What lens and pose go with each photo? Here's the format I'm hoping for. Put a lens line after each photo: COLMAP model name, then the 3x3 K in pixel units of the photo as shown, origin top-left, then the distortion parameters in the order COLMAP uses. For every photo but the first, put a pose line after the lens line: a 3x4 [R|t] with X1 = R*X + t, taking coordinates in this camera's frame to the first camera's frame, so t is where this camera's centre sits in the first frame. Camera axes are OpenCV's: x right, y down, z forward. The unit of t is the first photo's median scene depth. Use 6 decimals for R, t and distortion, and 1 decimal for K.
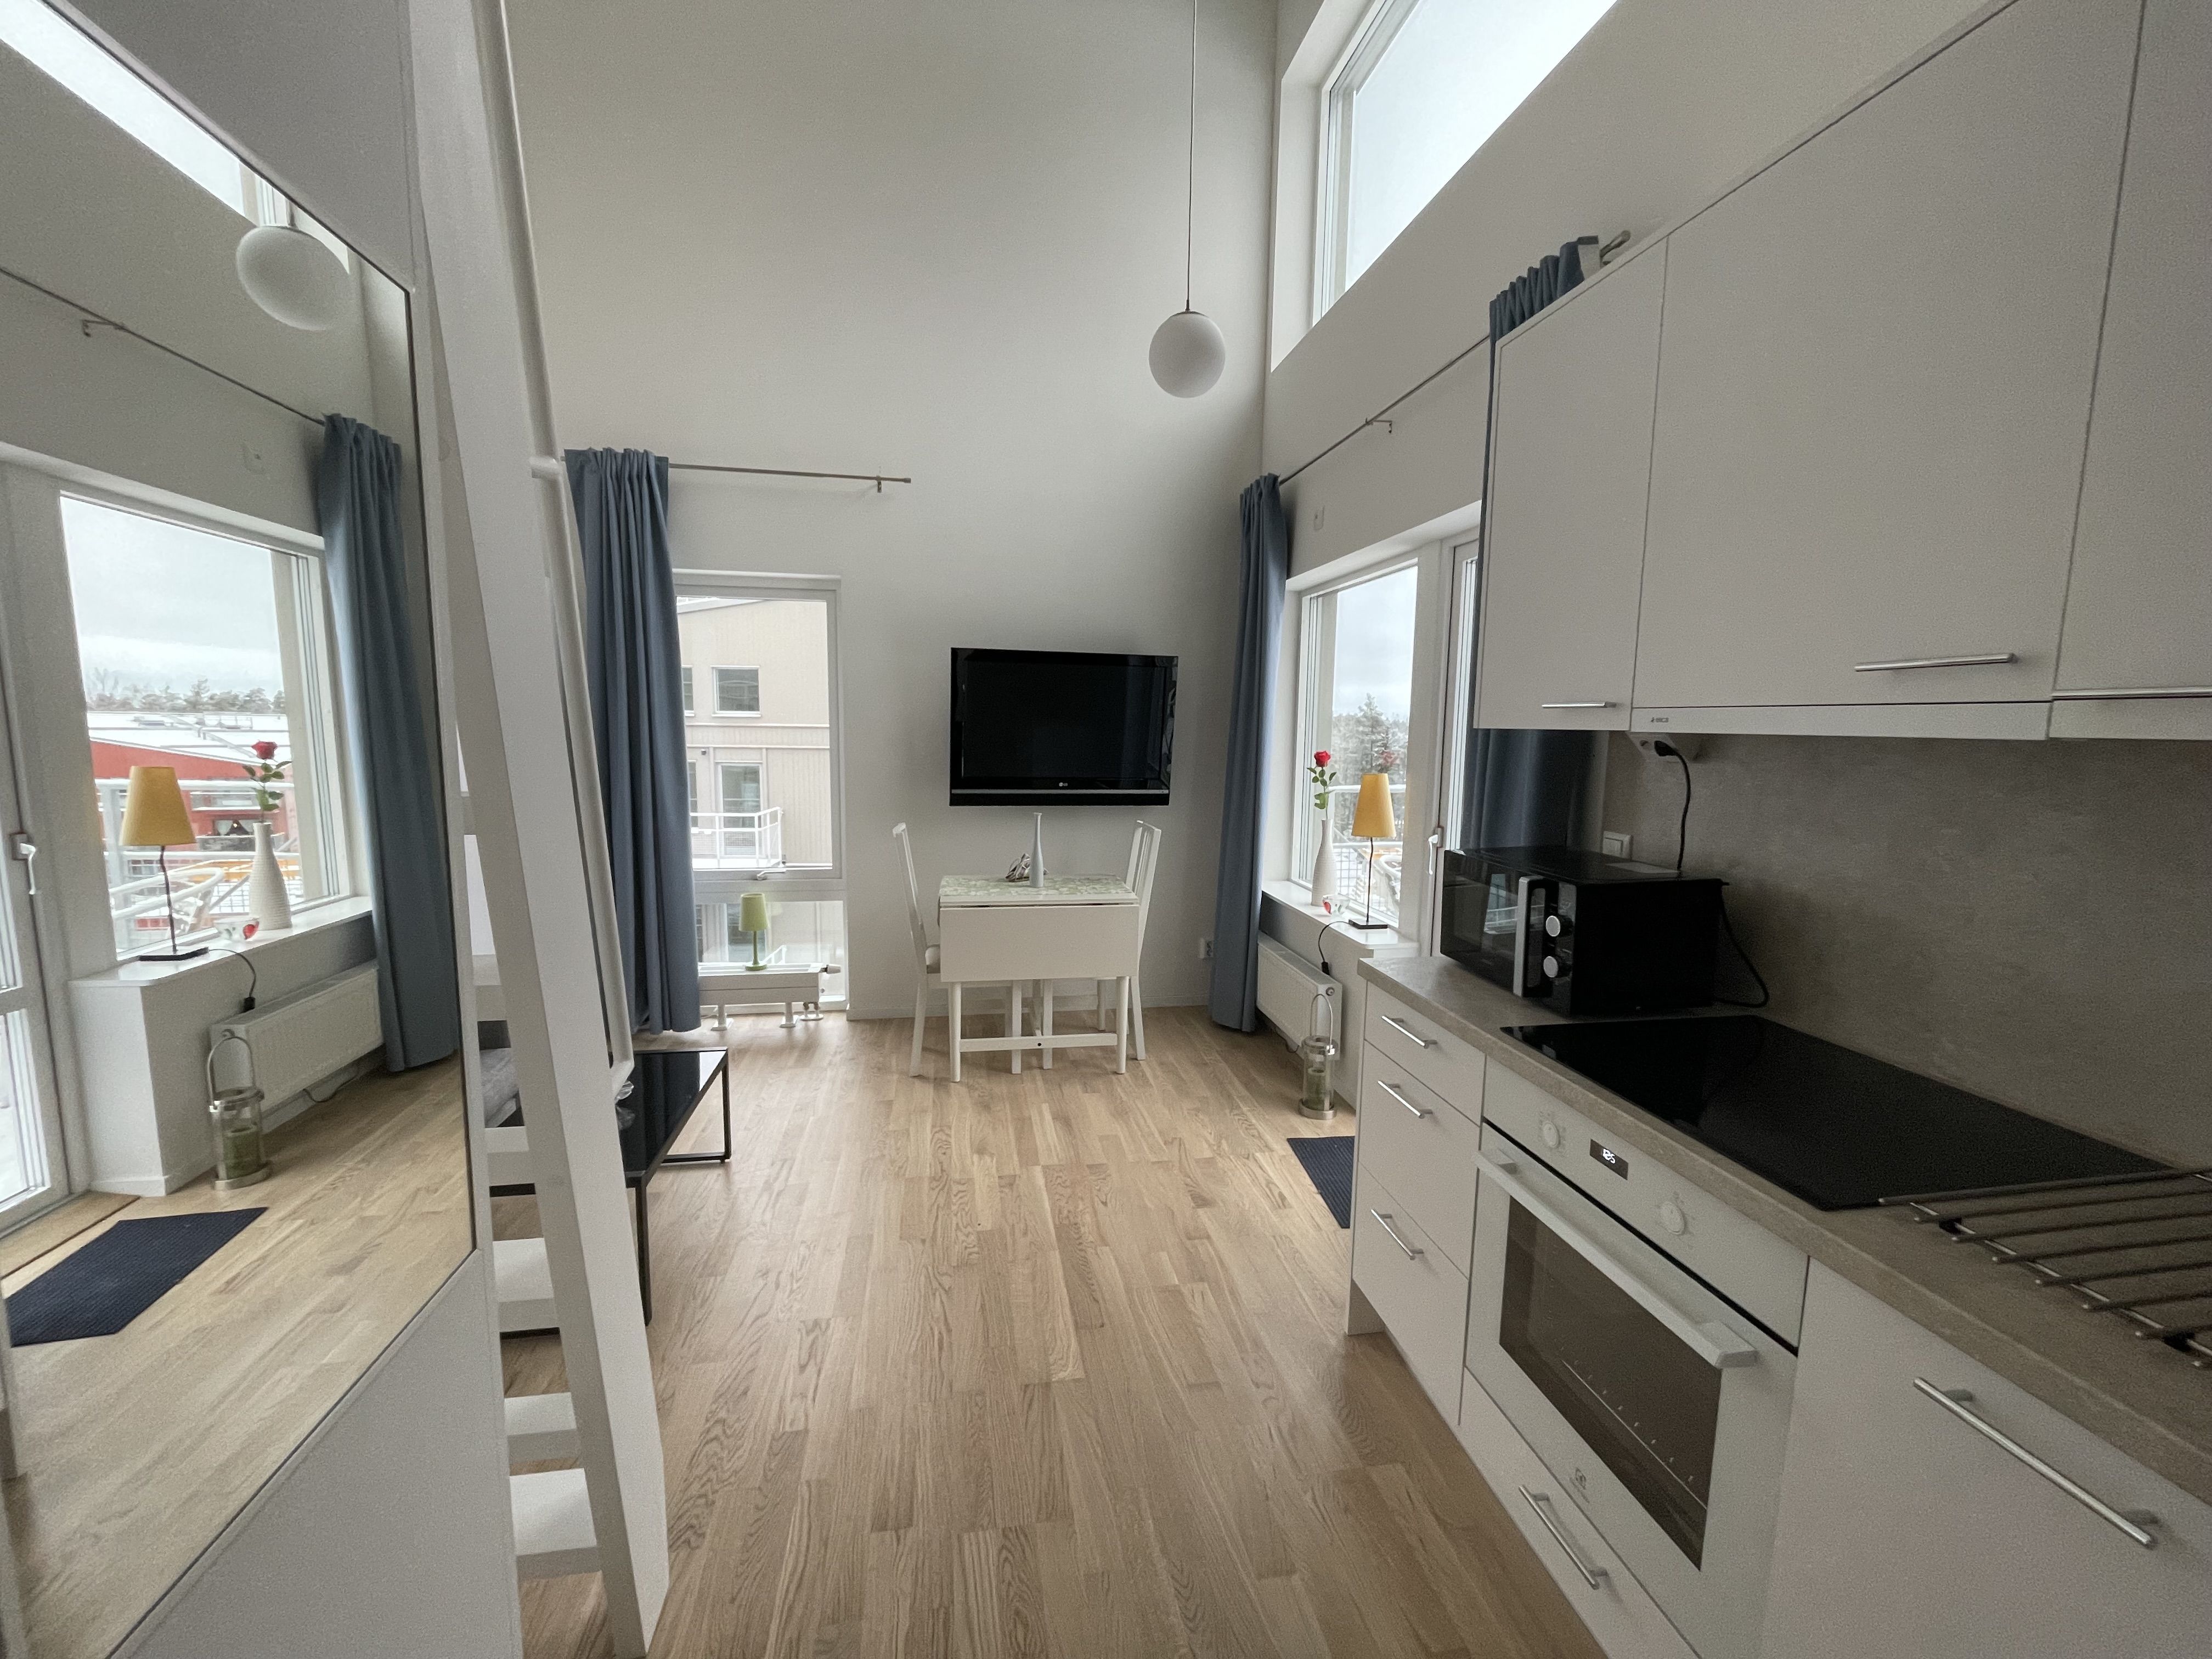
lens RADIAL K [[886.9, 0, 1099.3], [0, 886.9, 827.9], [0, 0, 1]] dist [-0.007997, -0.000117]
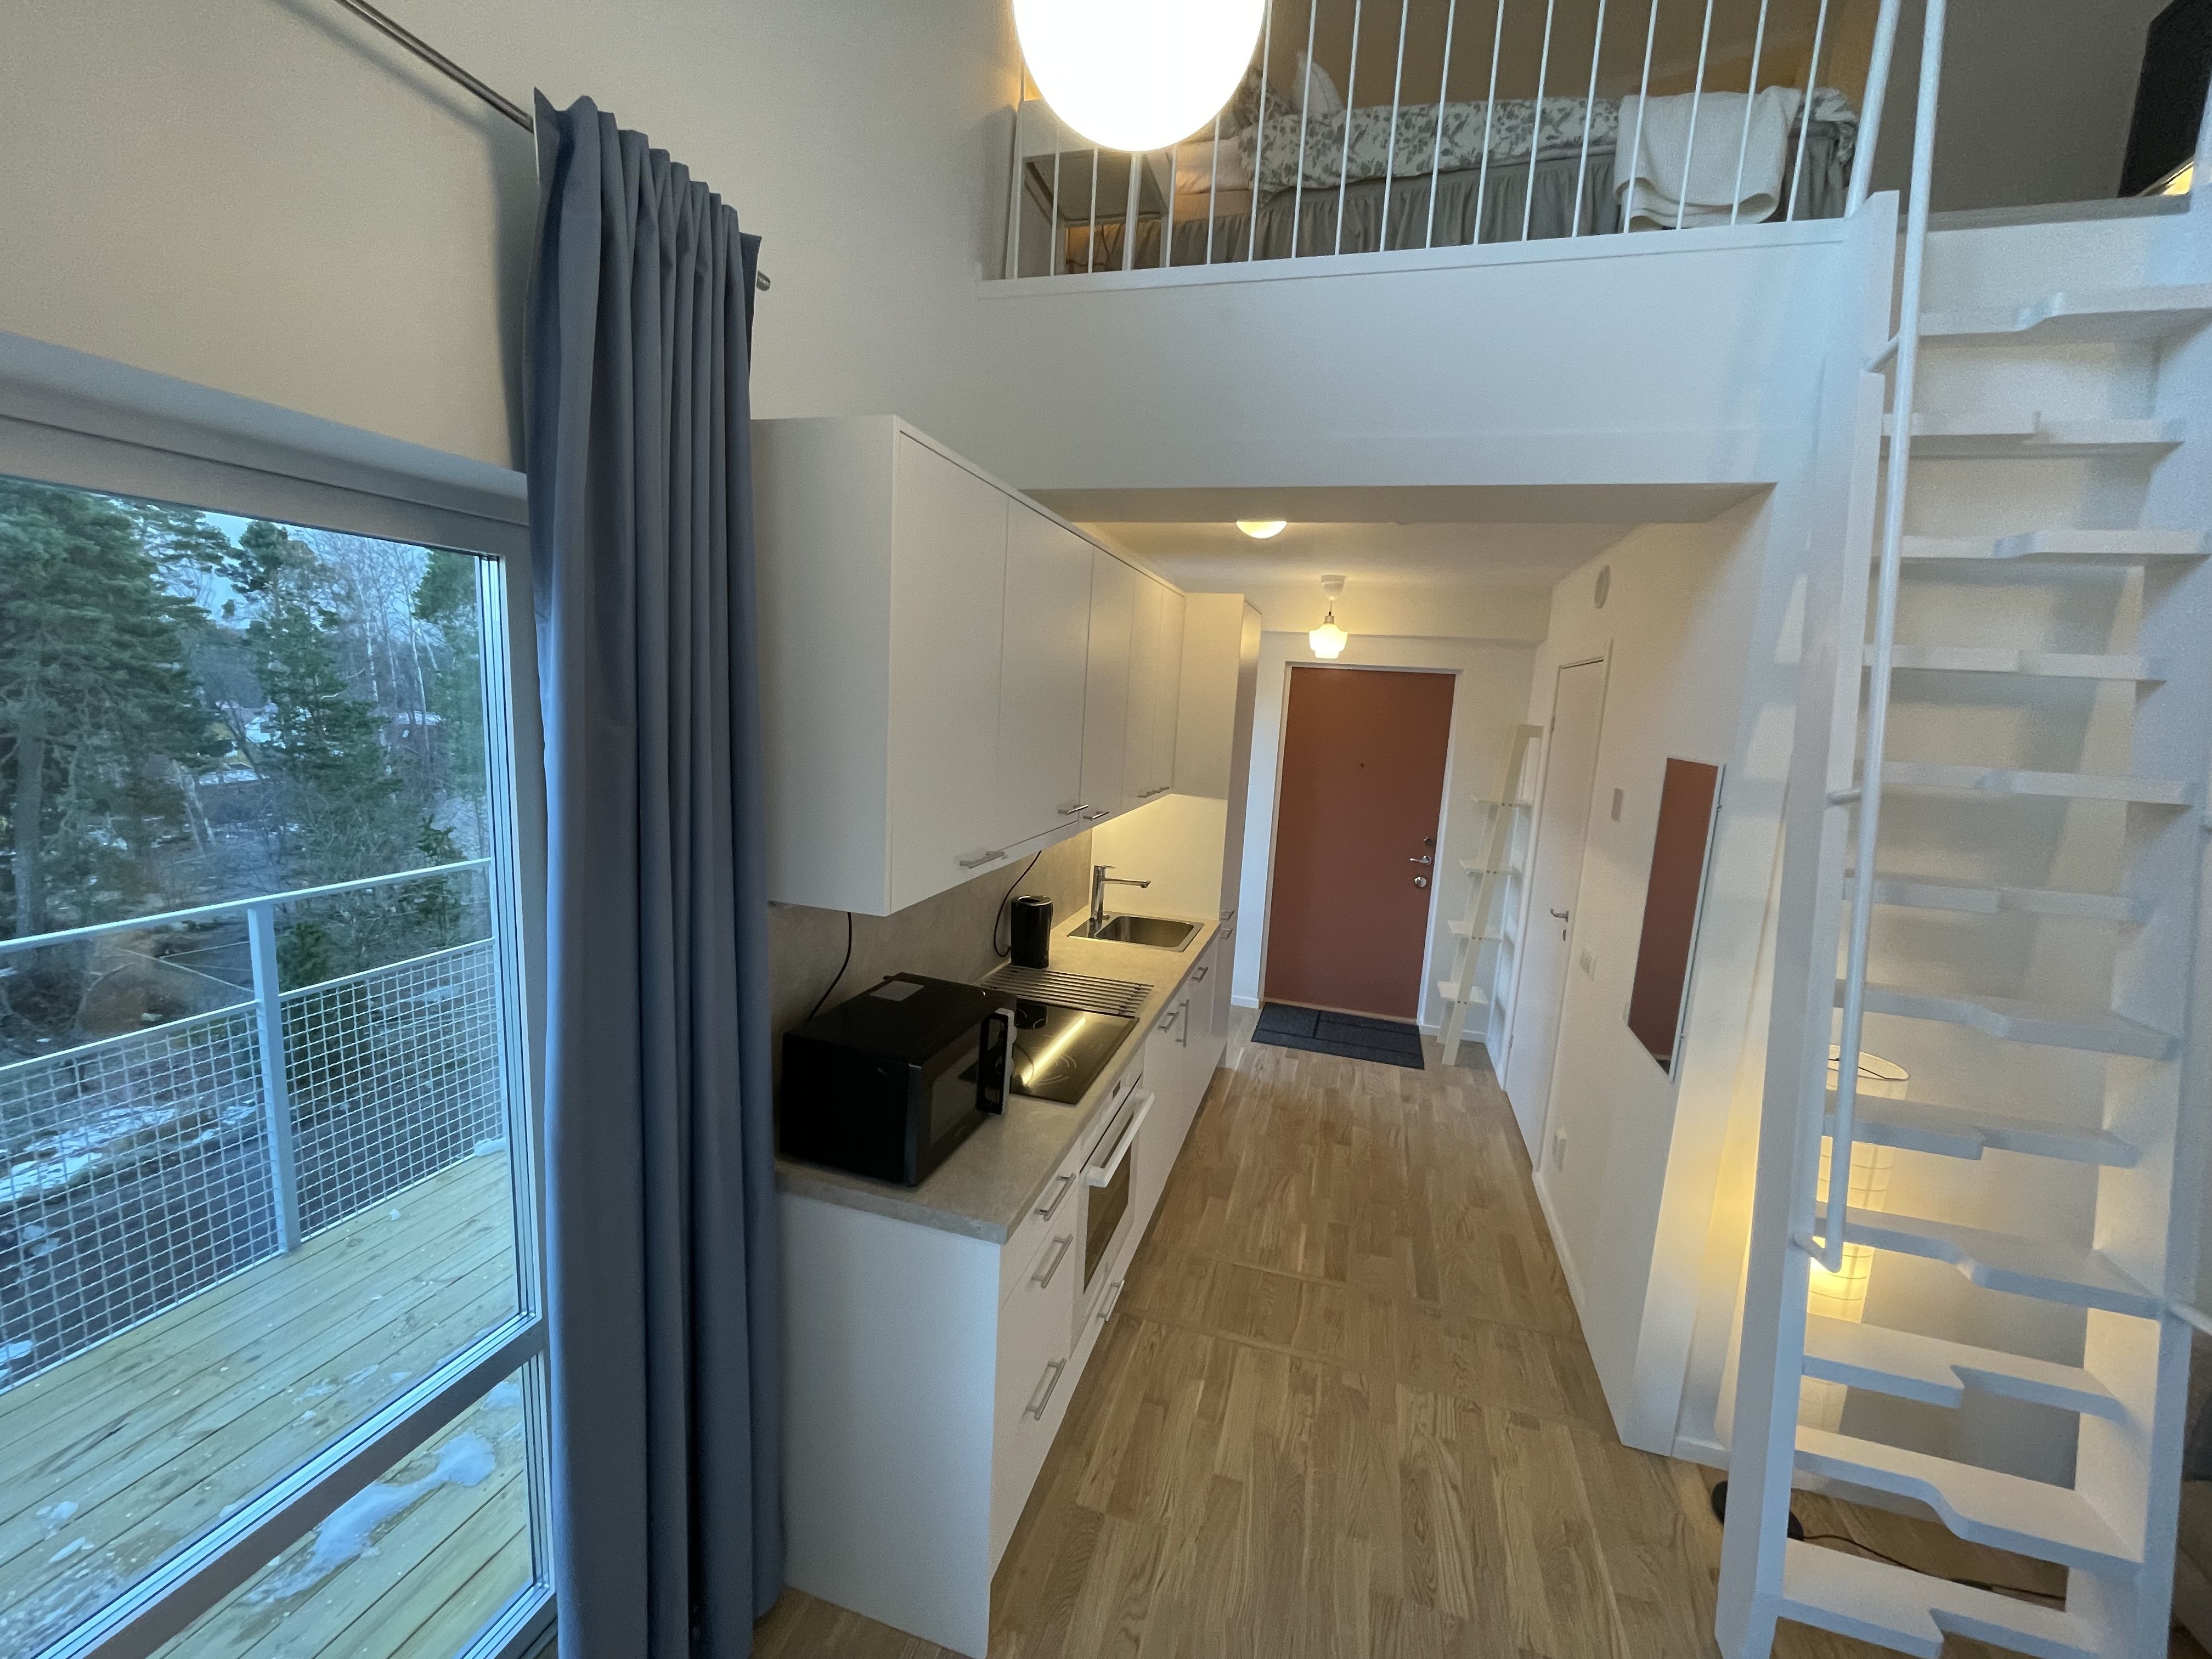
lens RADIAL K [[886.9, 0, 1099.3], [0, 886.9, 827.9], [0, 0, 1]] dist [-0.007997, -0.000117]
pose [[-0.894688, -0.127802, 0.428019, -0.064032], [-0.016017, 0.966760, 0.255185, -0.389722], [-0.446405, 0.221456, -0.866995, 1.585327]]
